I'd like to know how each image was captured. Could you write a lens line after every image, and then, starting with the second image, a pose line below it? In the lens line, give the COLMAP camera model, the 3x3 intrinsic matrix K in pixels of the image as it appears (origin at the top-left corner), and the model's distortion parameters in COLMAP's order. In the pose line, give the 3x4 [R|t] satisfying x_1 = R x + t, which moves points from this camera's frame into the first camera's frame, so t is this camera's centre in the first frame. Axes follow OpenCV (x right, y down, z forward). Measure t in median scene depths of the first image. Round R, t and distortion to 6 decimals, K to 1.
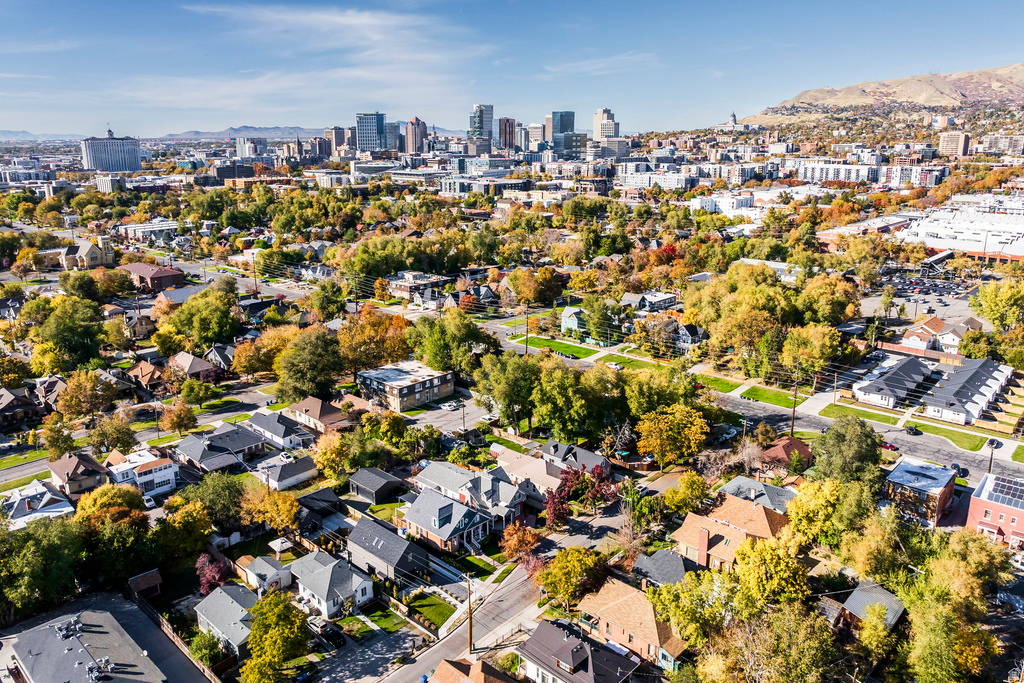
lens RADIAL K [[729.0, 0, 512.0], [0, 729.0, 341.5], [0, 0, 1]] dist [-0.029696, -0.005238]
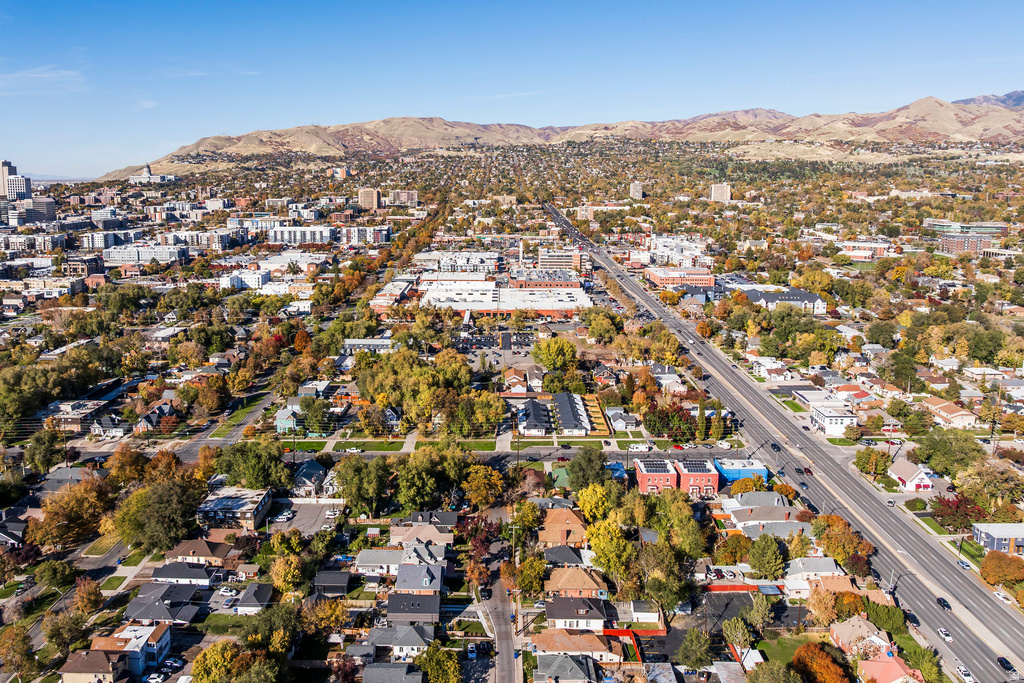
lens RADIAL K [[729.0, 0, 512.0], [0, 729.0, 341.5], [0, 0, 1]] dist [-0.029696, -0.005238]
pose [[0.732775, -0.132721, 0.667402, -0.342876], [0.175206, 0.984526, 0.003418, -0.078206], [-0.657529, 0.114428, 0.744689, -0.100655]]
